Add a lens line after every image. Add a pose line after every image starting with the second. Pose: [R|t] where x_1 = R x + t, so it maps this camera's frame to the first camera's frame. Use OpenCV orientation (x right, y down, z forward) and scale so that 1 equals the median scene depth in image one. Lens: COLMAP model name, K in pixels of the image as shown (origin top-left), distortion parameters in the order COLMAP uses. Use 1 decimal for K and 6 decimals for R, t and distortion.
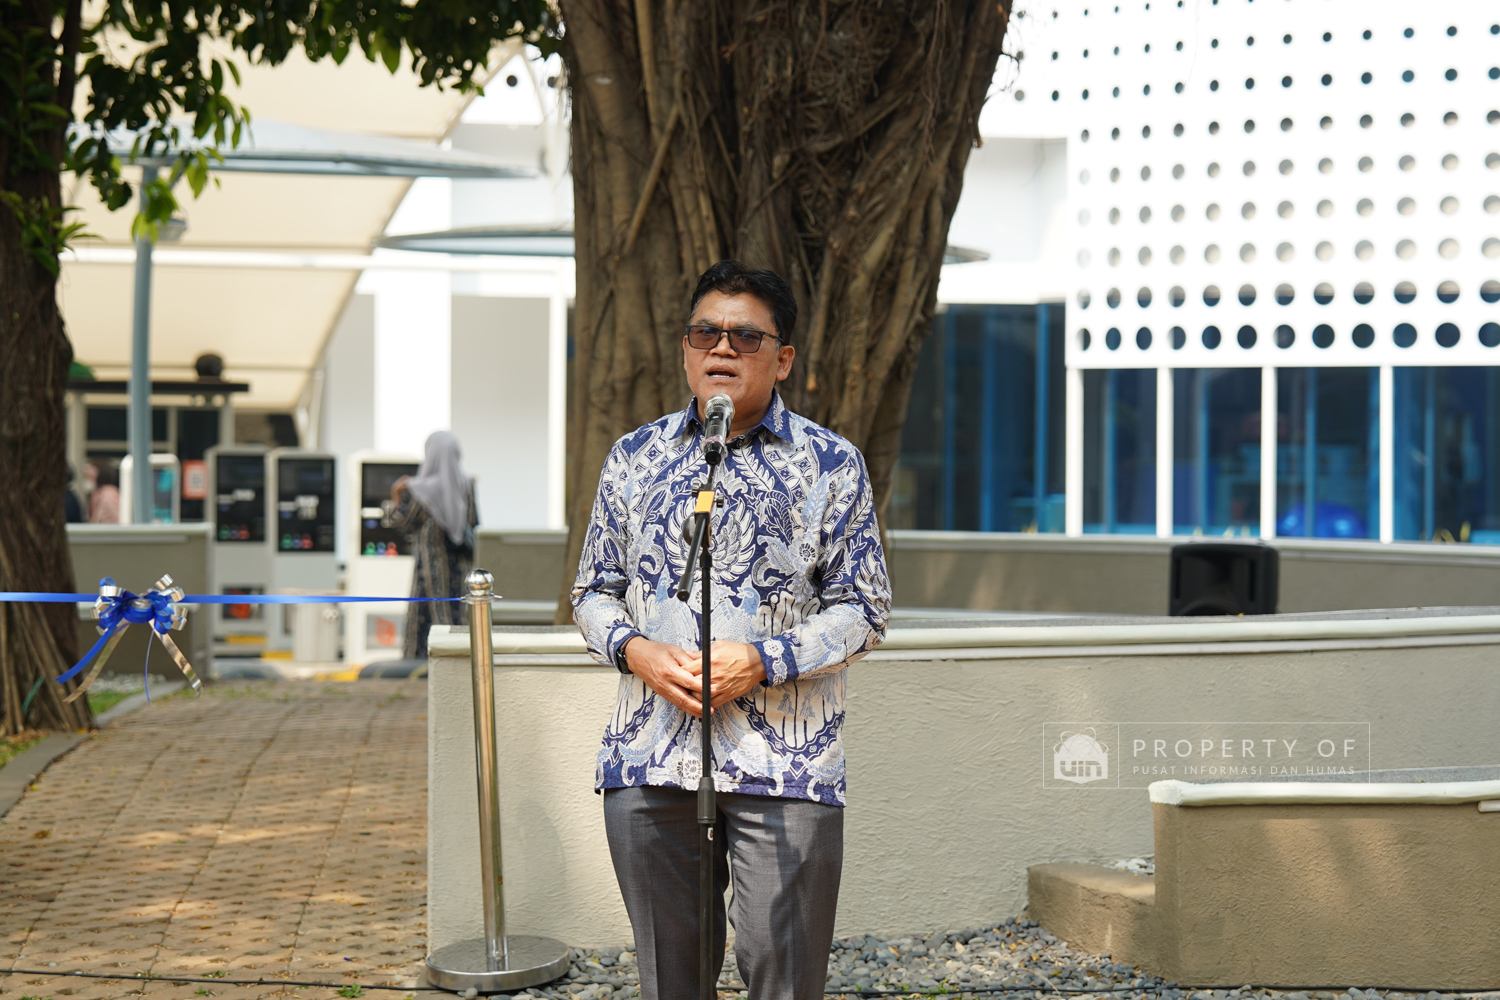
lens RADIAL K [[4638.2, 0, 750.0], [0, 4638.2, 500.0], [0, 0, 1]] dist [0.366266, 0.017830]
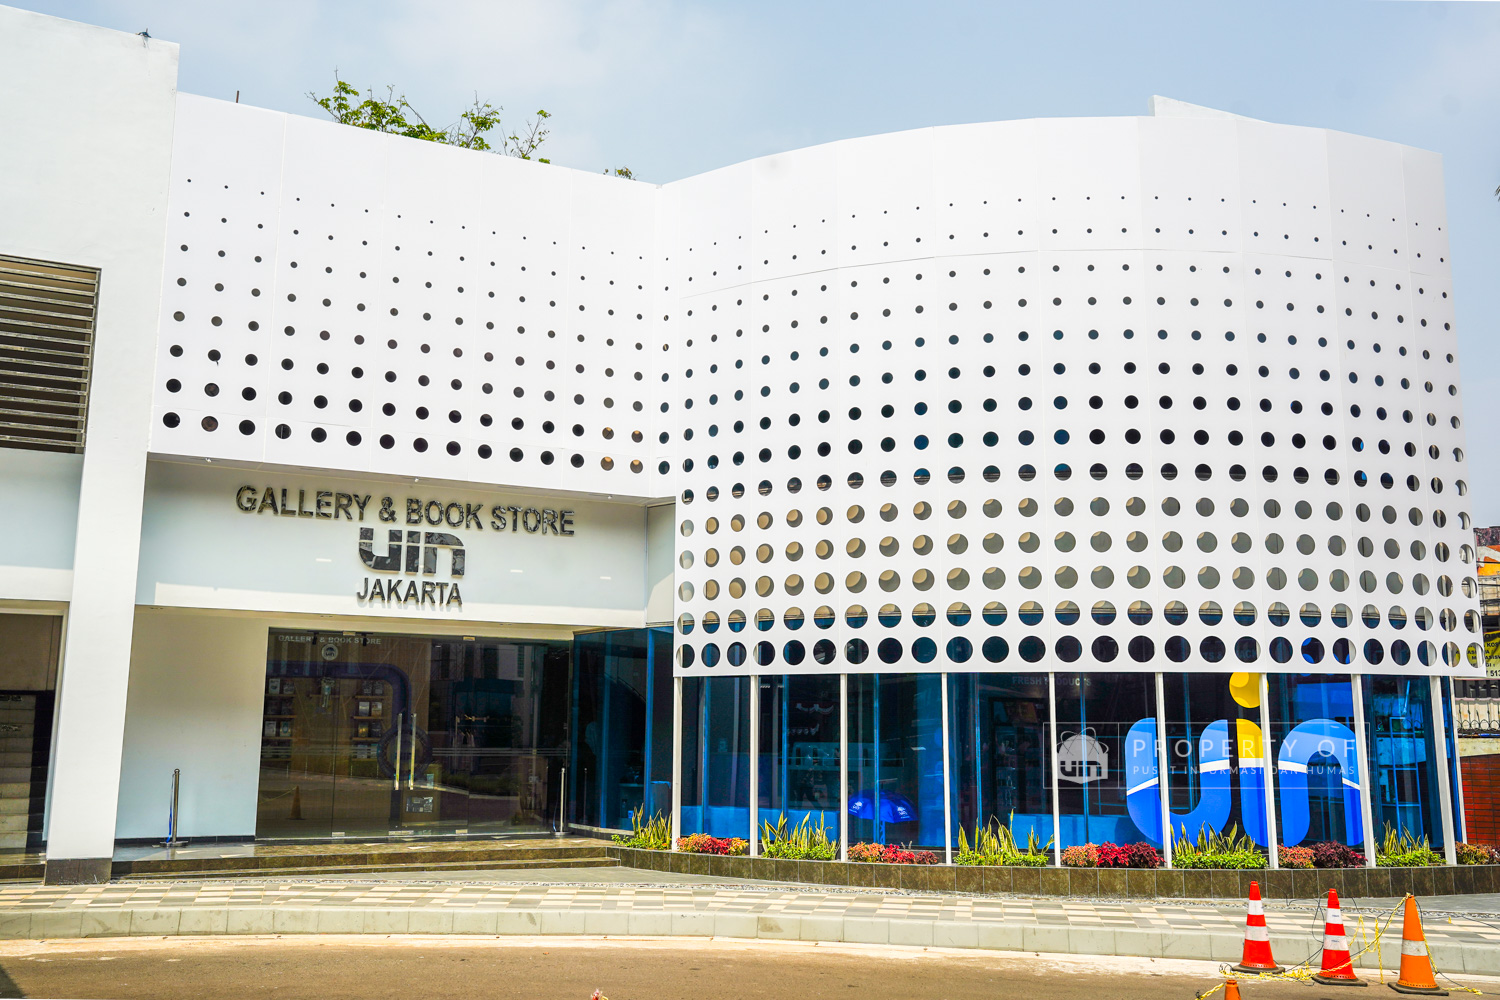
lens RADIAL K [[1441.6, 0, 750.0], [0, 1441.6, 500.0], [0, 0, 1]] dist [-0.018823, -0.001303]
pose [[0.985260, 0.031139, 0.168208, 0.068358], [-0.000678, 0.983996, -0.178189, -0.020457], [-0.171065, 0.175449, 0.969513, 1.904278]]
